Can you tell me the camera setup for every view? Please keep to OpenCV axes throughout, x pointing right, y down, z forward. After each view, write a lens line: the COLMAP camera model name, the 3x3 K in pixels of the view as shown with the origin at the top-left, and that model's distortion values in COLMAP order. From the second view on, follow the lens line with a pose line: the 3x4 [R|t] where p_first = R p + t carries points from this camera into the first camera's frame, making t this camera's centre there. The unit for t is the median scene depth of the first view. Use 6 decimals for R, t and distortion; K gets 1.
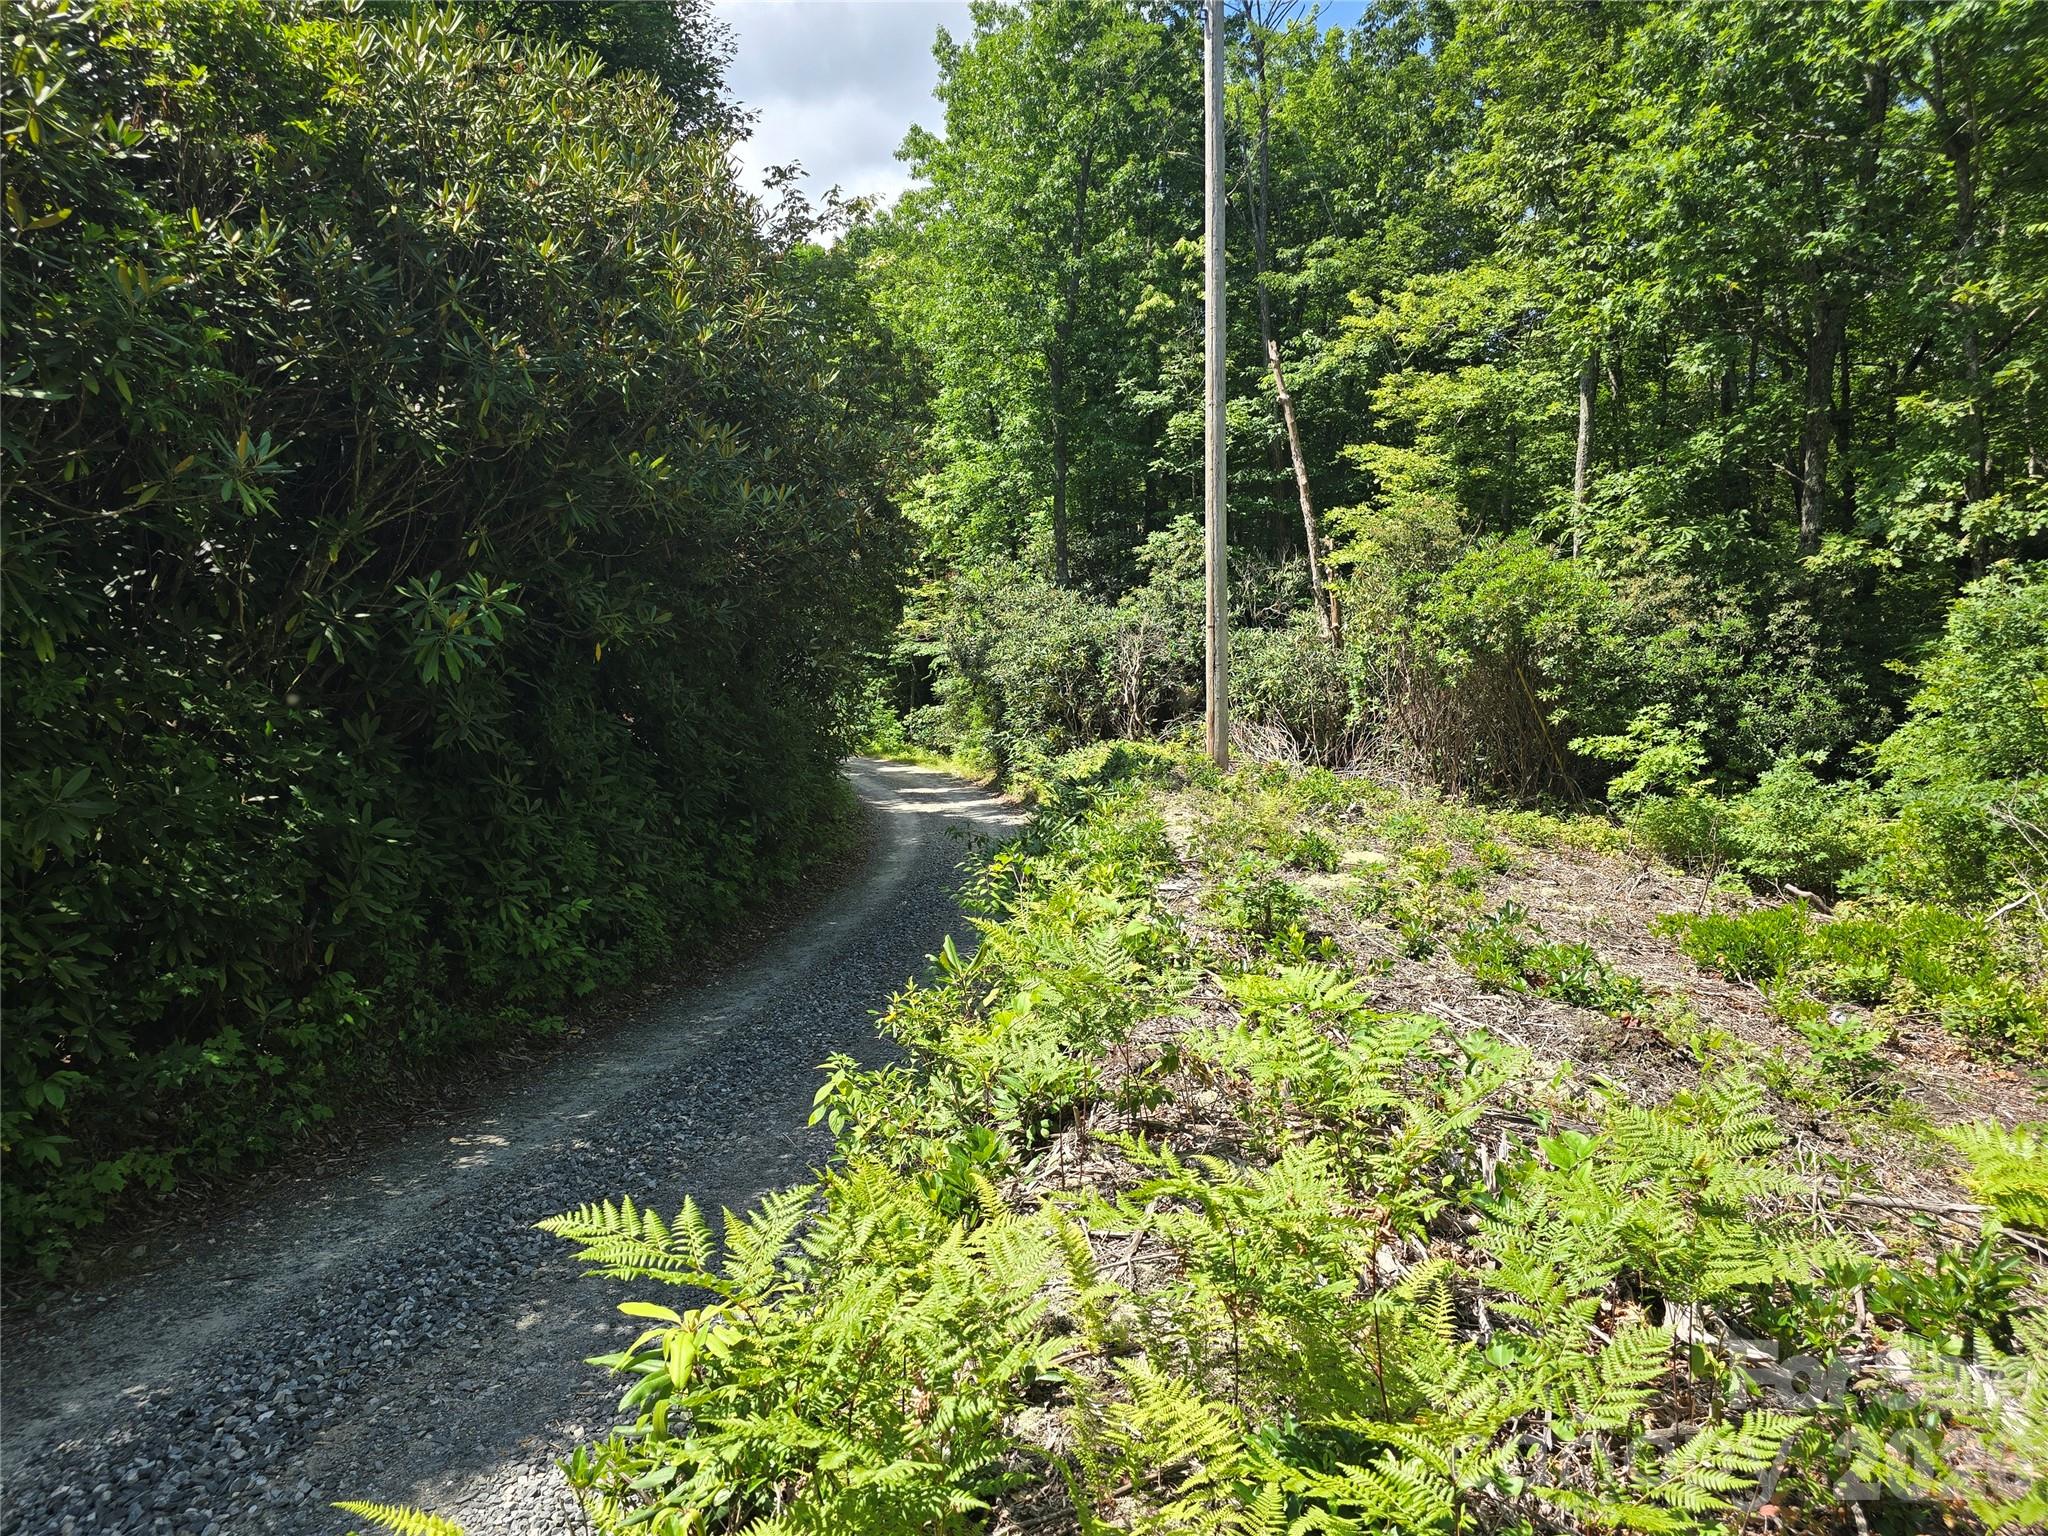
lens RADIAL K [[1400.7, 0, 1019.0], [0, 1400.7, 760.9], [0, 0, 1]] dist [0.062715, -0.052246]
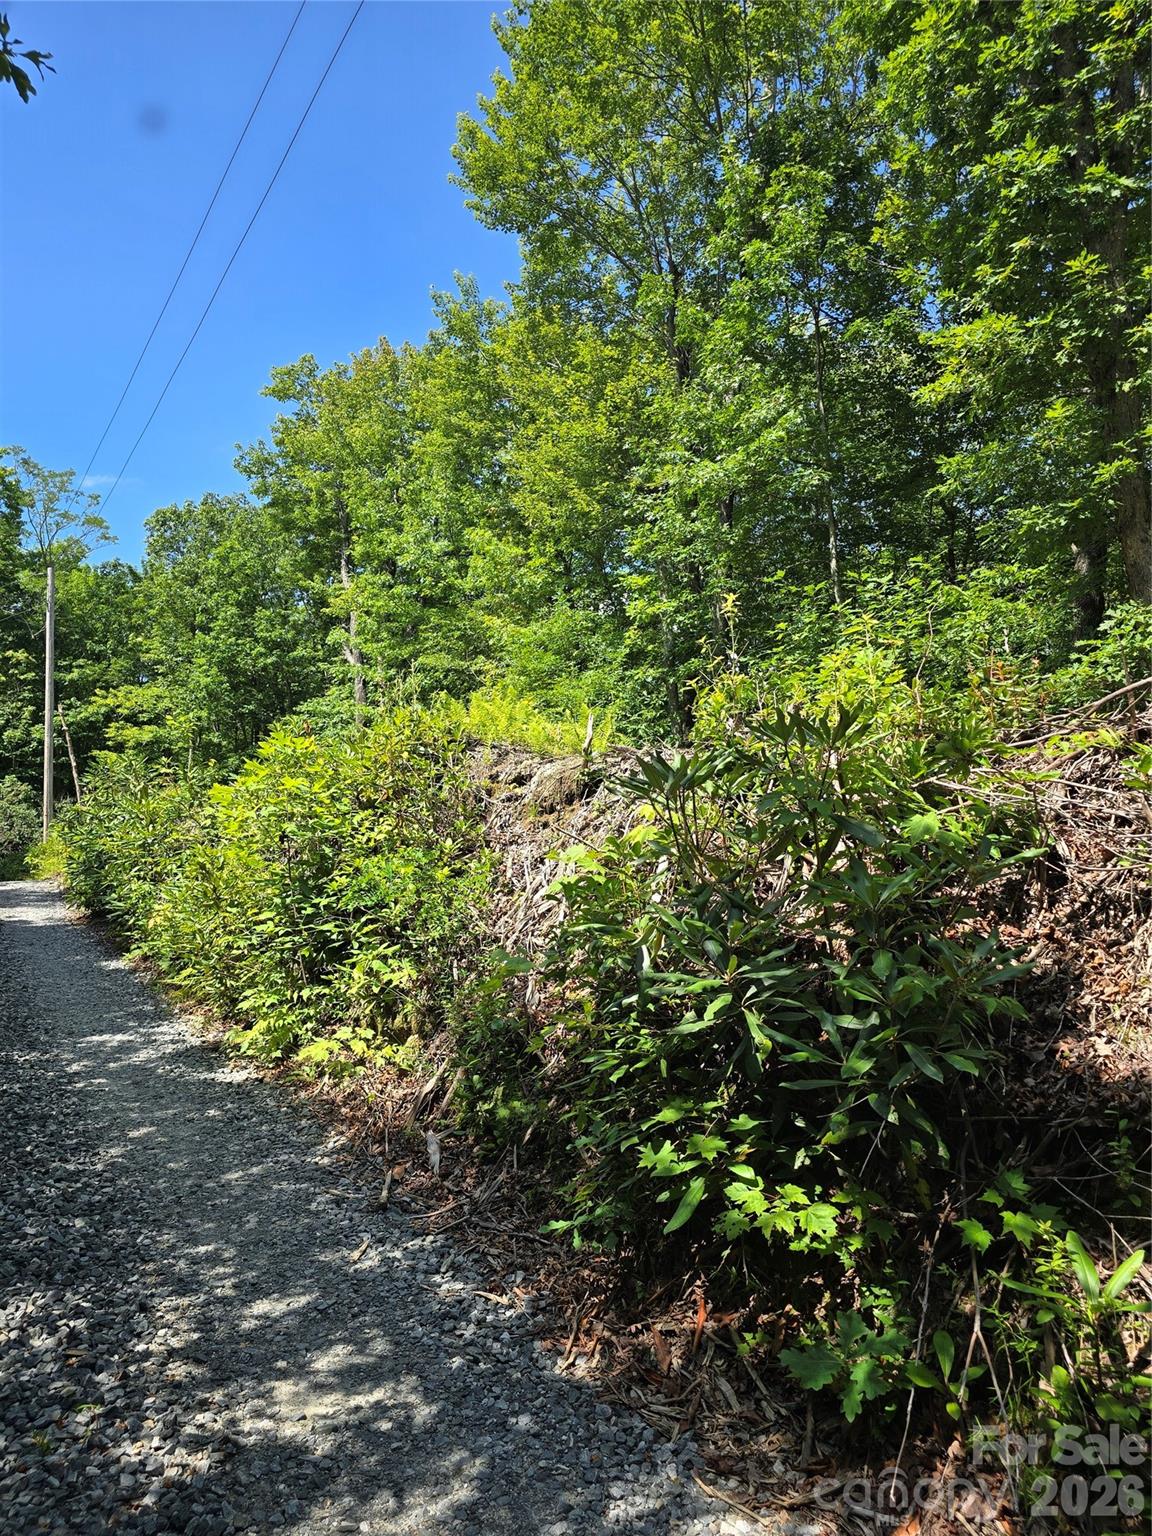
lens RADIAL K [[1050.5, 0, 575.6], [0, 1050.5, 775.6], [0, 0, 1]] dist [0.062715, -0.052246]
pose [[0.781151, 0.052349, 0.622144, -0.330877], [0.061599, 0.985155, -0.160237, 0.207936], [-0.621297, 0.163493, 0.766329, -1.173615]]
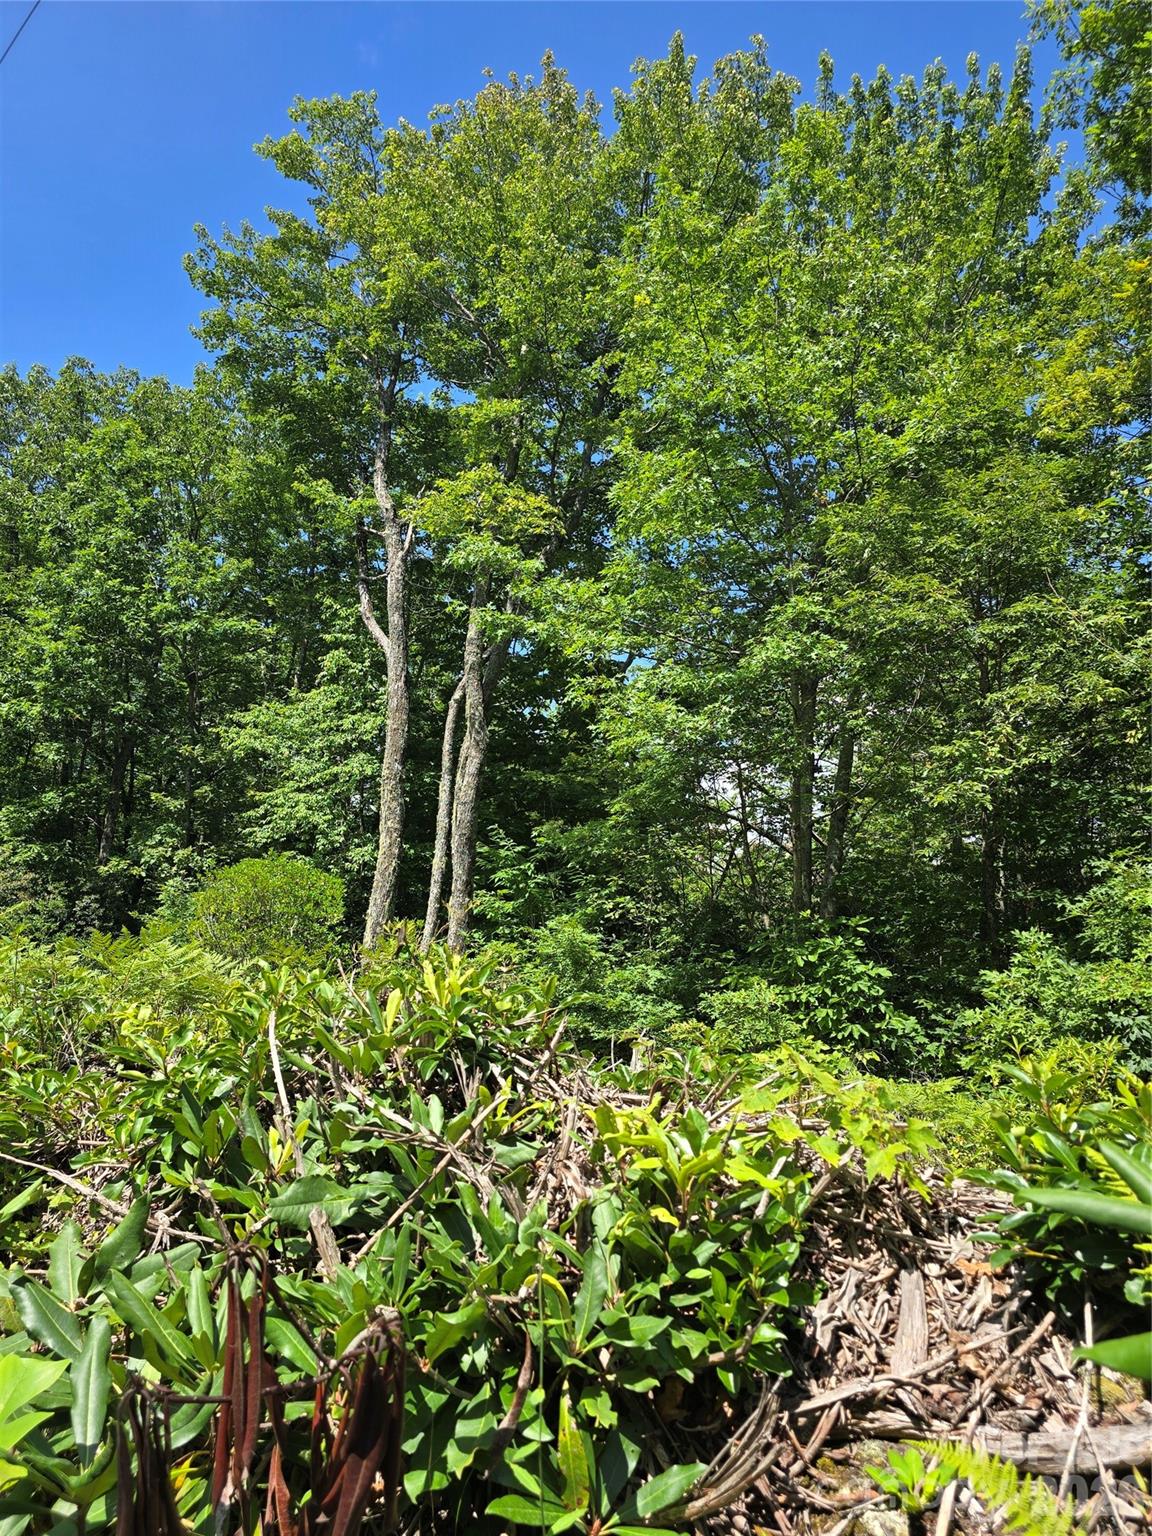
lens RADIAL K [[1050.5, 0, 576.1], [0, 1050.5, 792.0], [0, 0, 1]] dist [0.062715, -0.052246]
pose [[0.600014, 0.191432, 0.776748, -0.142455], [-0.001025, 0.971130, -0.238547, 0.077656], [-0.799989, 0.142336, 0.582888, -0.270272]]
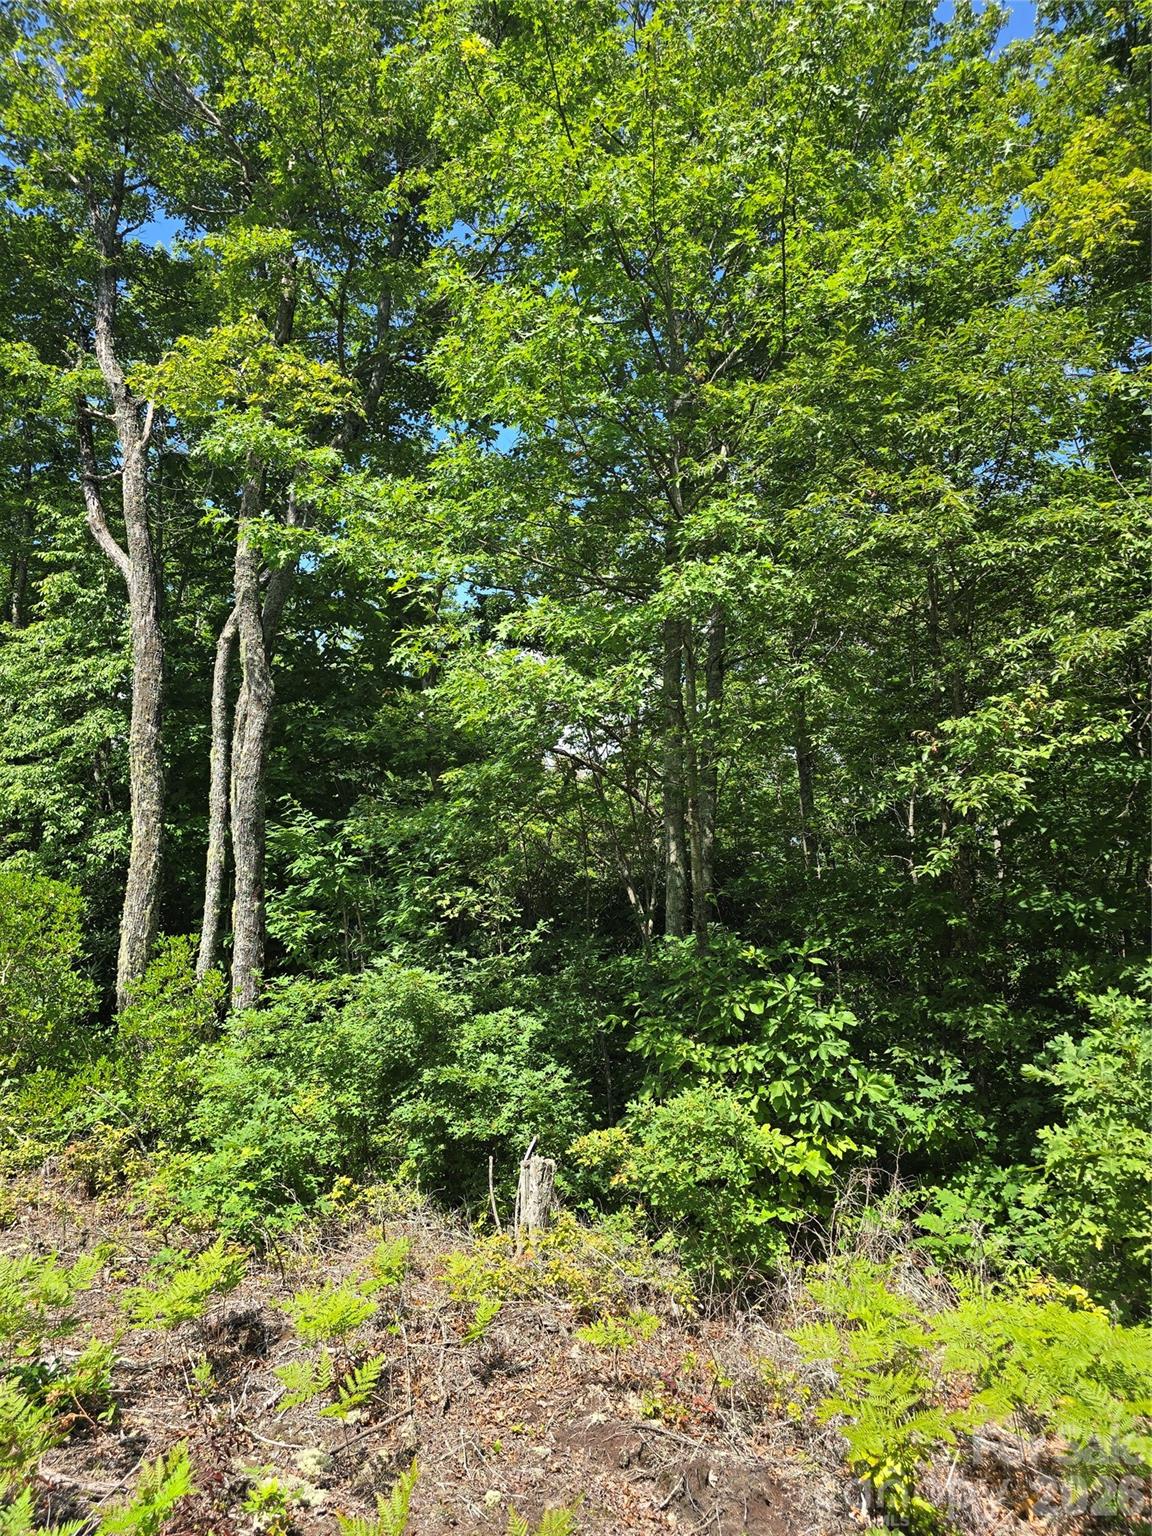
lens RADIAL K [[1050.5, 0, 565.2], [0, 1050.5, 763.4], [0, 0, 1]] dist [0.062715, -0.052246]
pose [[0.453810, 0.119427, 0.883059, -0.009368], [0.079625, 0.981579, -0.173671, -0.002466], [-0.887534, 0.149127, 0.435941, -0.150456]]
